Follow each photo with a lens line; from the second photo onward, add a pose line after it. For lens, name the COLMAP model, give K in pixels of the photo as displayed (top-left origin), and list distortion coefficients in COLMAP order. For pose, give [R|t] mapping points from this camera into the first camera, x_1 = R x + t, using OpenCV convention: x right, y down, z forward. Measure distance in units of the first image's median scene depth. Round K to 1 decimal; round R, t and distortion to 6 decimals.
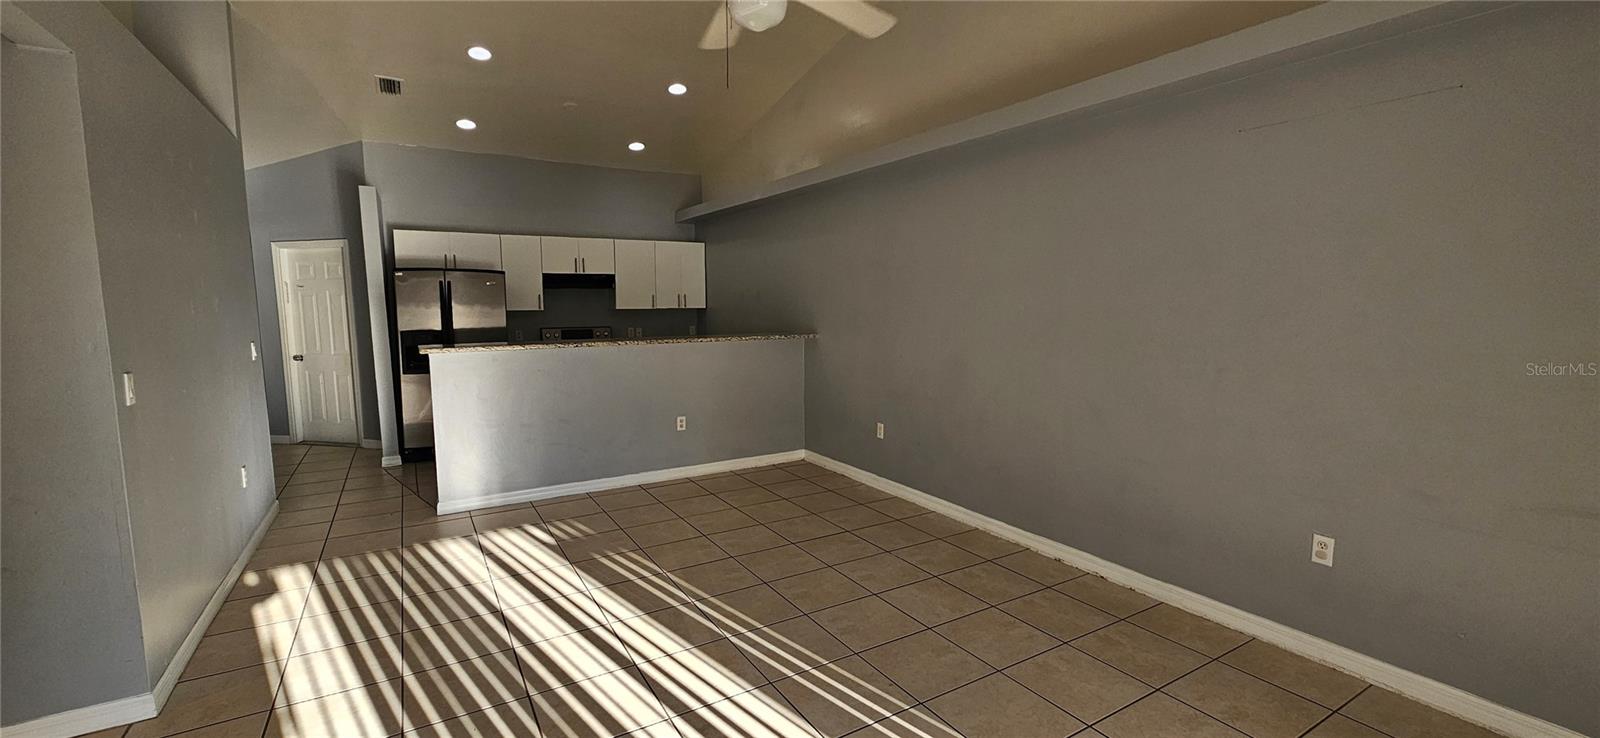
lens RADIAL K [[652.6, 0, 799.6], [0, 652.6, 370.5], [0, 0, 1]] dist [0.000275, 0.000324]
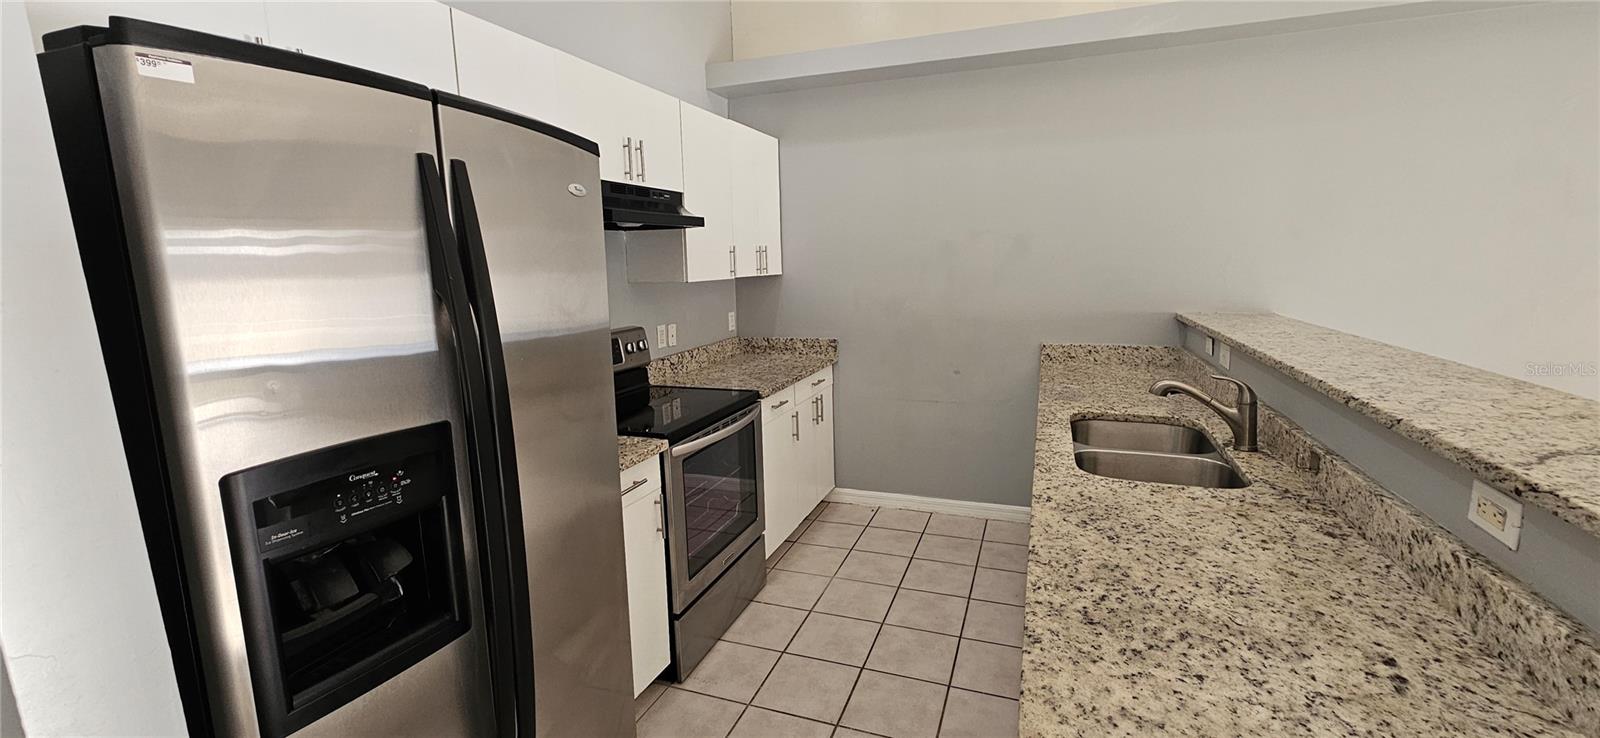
lens RADIAL K [[652.6, 0, 807.6], [0, 652.6, 368.2], [0, 0, 1]] dist [0.000275, 0.000324]
pose [[0.789981, -0.116509, 0.601960, -0.510927], [0.085876, 0.993127, 0.079520, -0.072978], [-0.607087, -0.011126, 0.794557, 0.692876]]
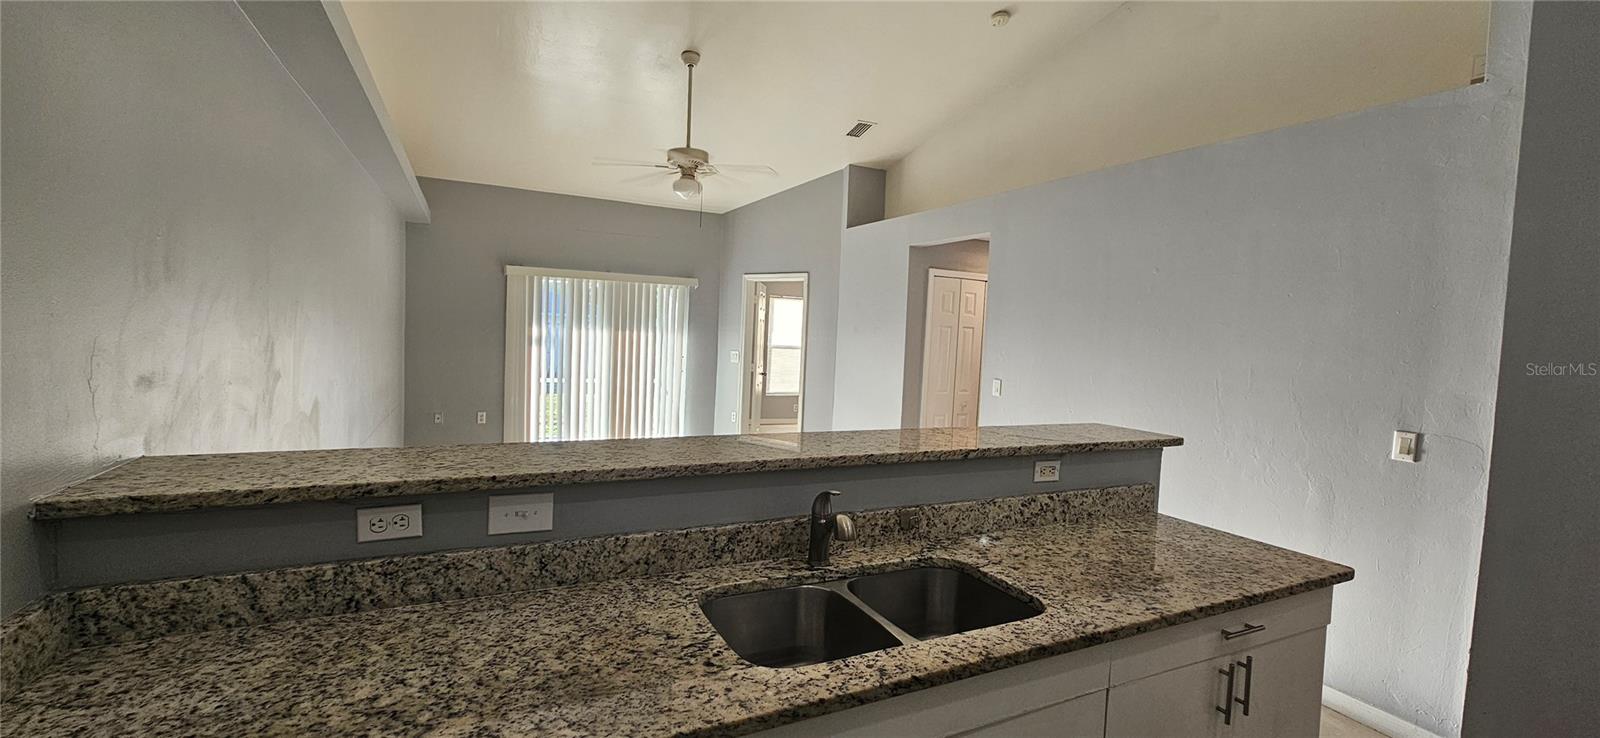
lens RADIAL K [[652.6, 0, 800.8], [0, 652.6, 369.1], [0, 0, 1]] dist [0.000275, 0.000324]
pose [[-0.993725, -0.045554, 0.102150, -0.209959], [-0.028046, 0.985609, 0.166699, -0.117734], [-0.108274, 0.162788, -0.980702, 1.044219]]
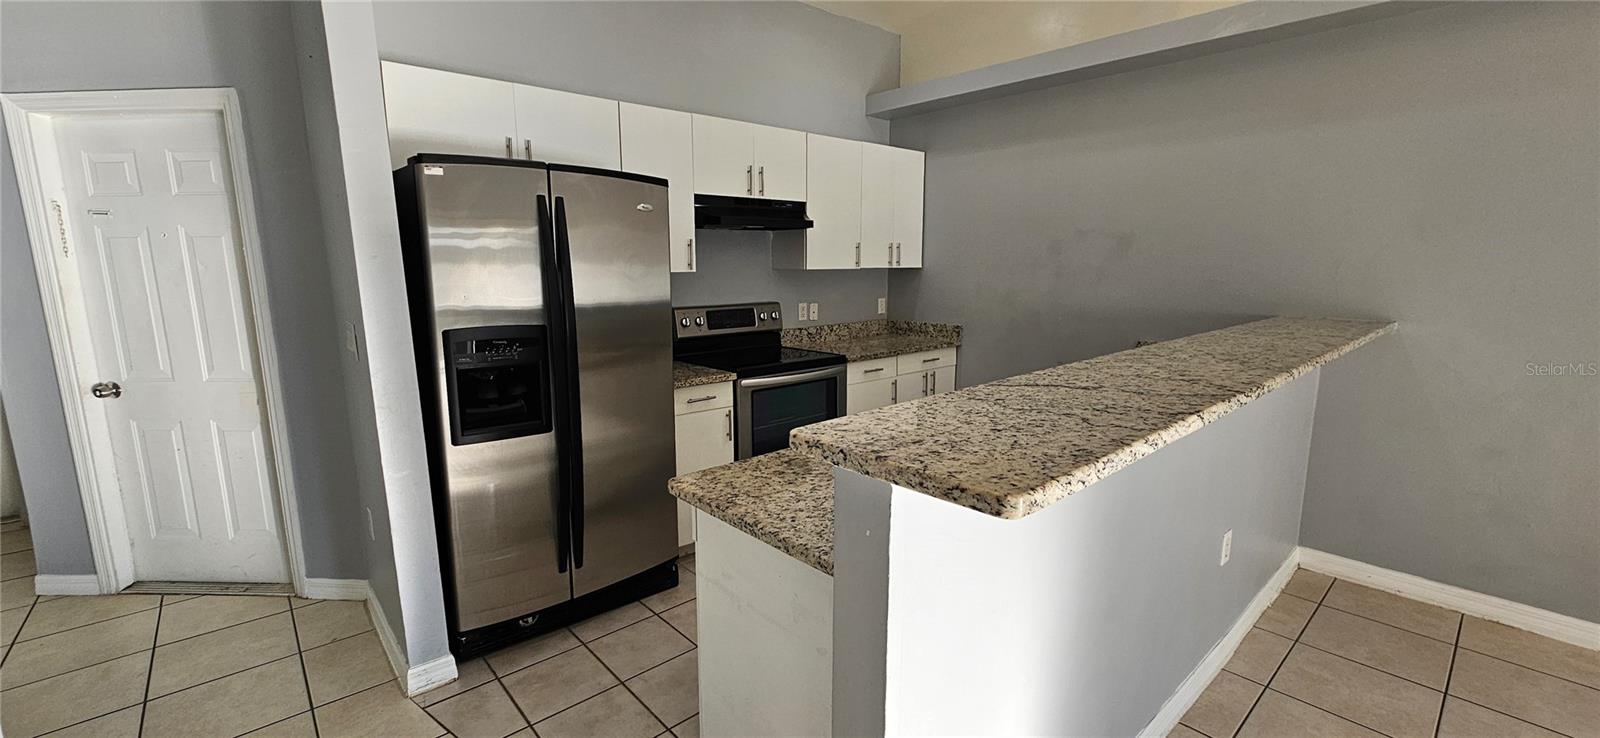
lens RADIAL K [[652.6, 0, 811.7], [0, 652.6, 369.2], [0, 0, 1]] dist [0.000275, 0.000324]
pose [[0.982092, -0.030634, 0.185893, -0.410798], [0.020045, 0.998081, 0.058581, -0.048117], [-0.187331, -0.053806, 0.980822, 0.517910]]
